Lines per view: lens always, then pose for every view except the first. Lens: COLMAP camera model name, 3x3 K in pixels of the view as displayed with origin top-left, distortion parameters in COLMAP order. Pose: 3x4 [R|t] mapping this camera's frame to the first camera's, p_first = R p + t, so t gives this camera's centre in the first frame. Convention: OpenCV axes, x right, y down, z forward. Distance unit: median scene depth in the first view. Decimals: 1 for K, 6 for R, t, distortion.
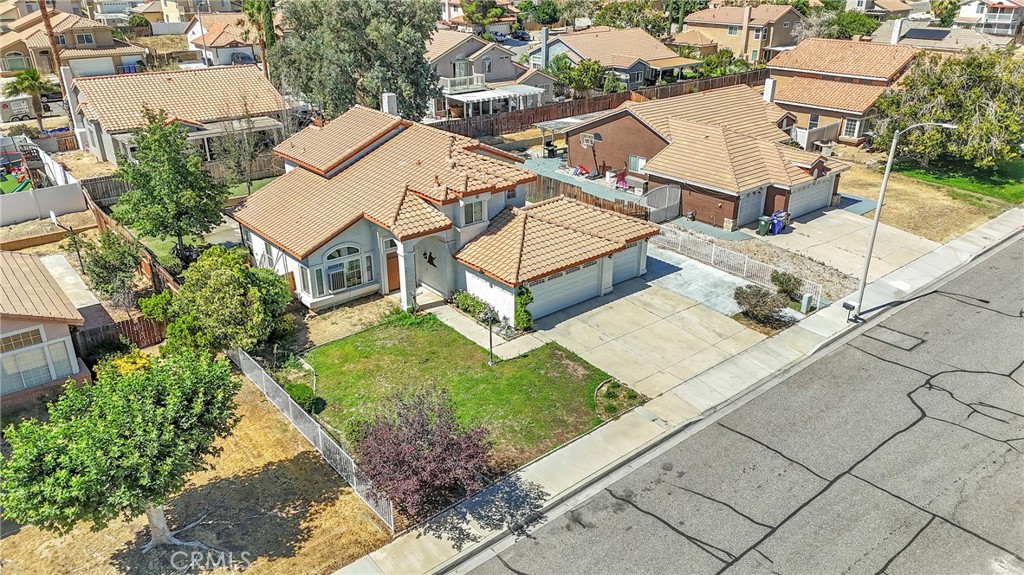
lens RADIAL K [[746.9, 0, 512.0], [0, 746.9, 287.5], [0, 0, 1]] dist [0.084153, -0.084793]
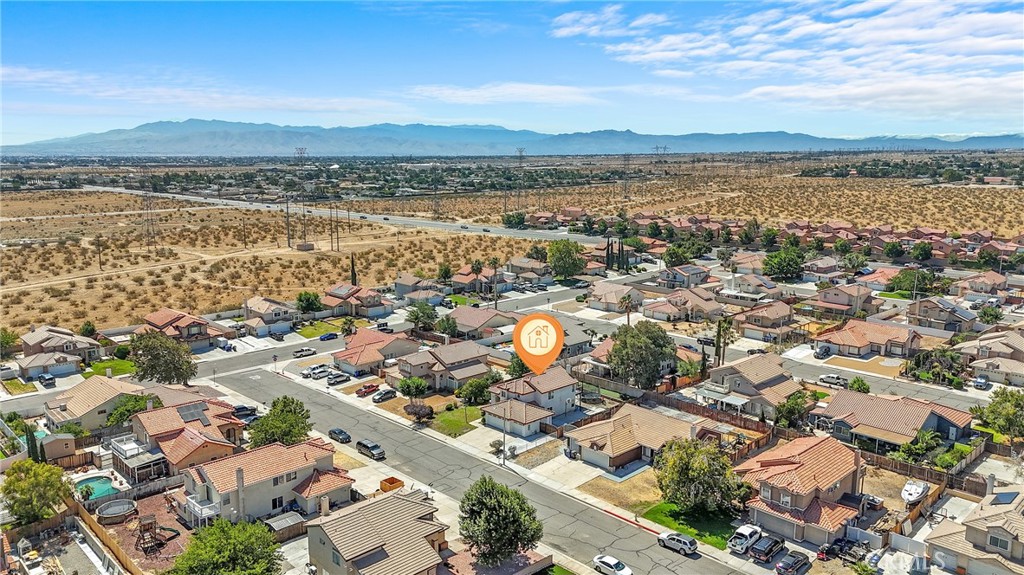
lens RADIAL K [[746.9, 0, 512.0], [0, 746.9, 287.5], [0, 0, 1]] dist [0.084153, -0.084793]
pose [[0.074754, 0.176390, -0.981478, 3.418458], [-0.412033, 0.901749, 0.130679, -1.055712], [0.908097, 0.394632, 0.140088, 0.312139]]
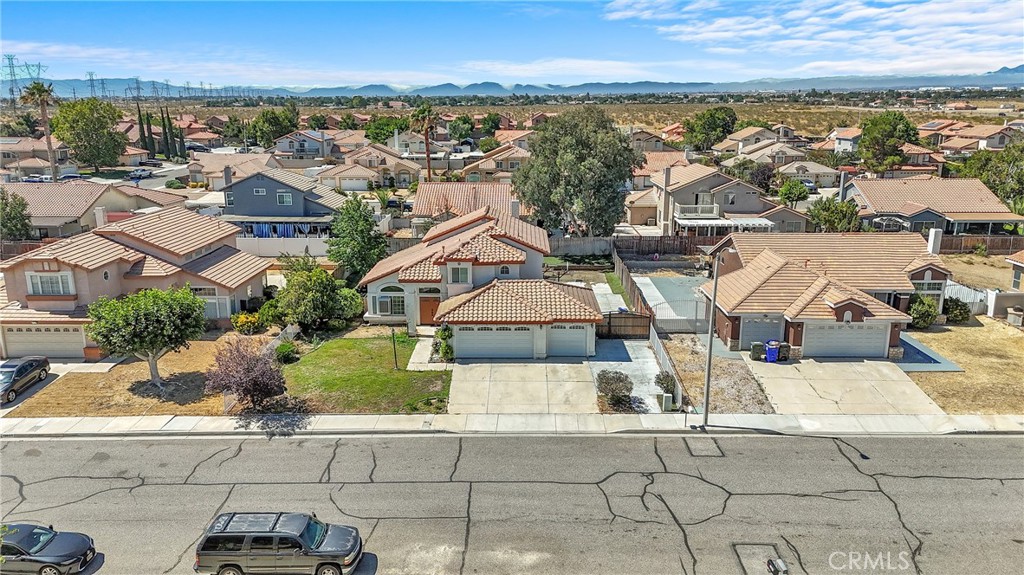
lens RADIAL K [[746.9, 0, 512.0], [0, 746.9, 287.5], [0, 0, 1]] dist [0.084153, -0.084793]
pose [[0.757250, 0.153505, -0.634830, 0.900308], [-0.265493, 0.960406, -0.084459, 0.012434], [0.596729, 0.232499, 0.768022, -0.005698]]
